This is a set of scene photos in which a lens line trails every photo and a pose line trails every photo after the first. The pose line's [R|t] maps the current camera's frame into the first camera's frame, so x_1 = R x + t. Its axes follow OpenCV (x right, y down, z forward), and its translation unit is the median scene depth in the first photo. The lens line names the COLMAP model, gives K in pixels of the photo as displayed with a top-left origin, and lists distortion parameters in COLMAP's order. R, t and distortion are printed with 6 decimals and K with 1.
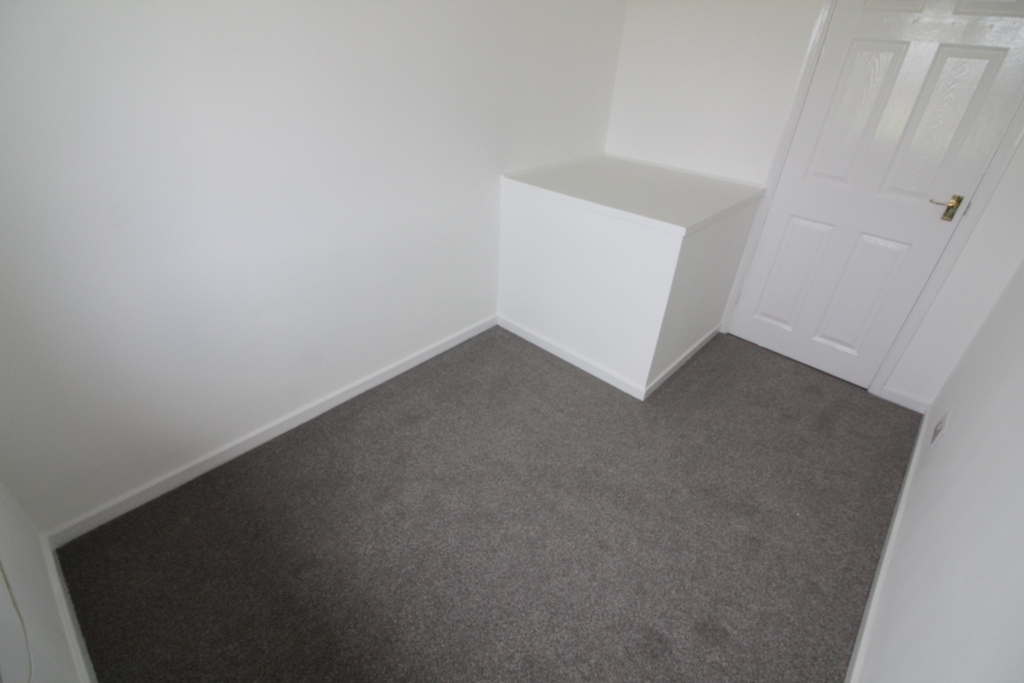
lens RADIAL K [[491.0, 0, 512.0], [0, 491.0, 341.5], [0, 0, 1]] dist [-0.001567, -0.000396]
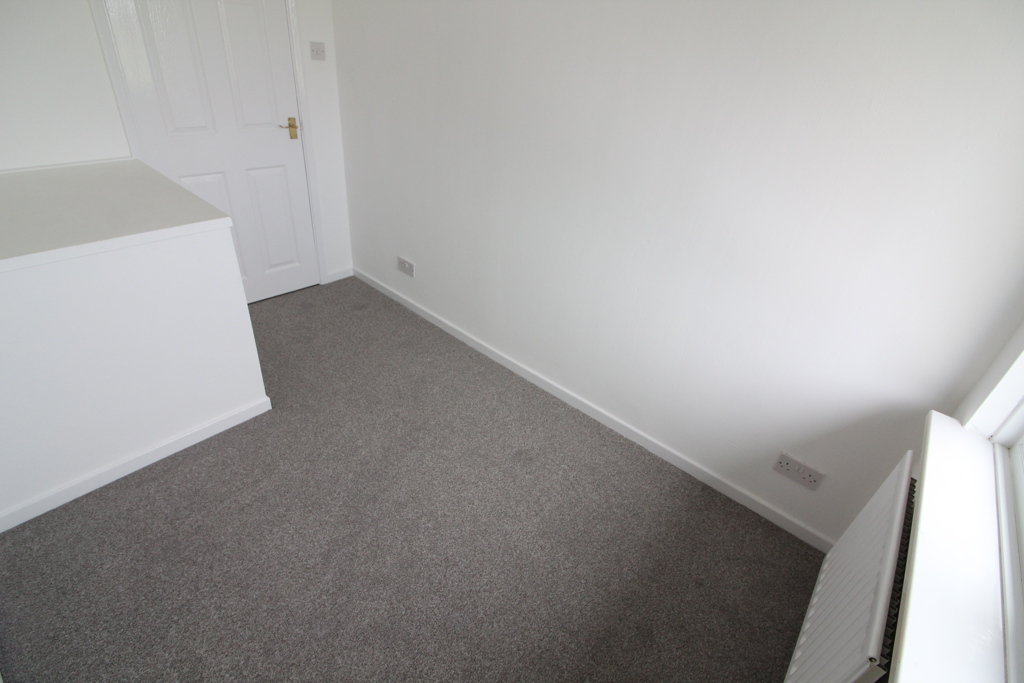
lens RADIAL K [[491.0, 0, 512.0], [0, 491.0, 341.5], [0, 0, 1]] dist [-0.001567, -0.000396]
pose [[-0.049611, -0.574279, 0.817155, -0.549871], [0.441070, 0.721462, 0.533807, -0.331663], [-0.896101, 0.386905, 0.217505, 0.454807]]
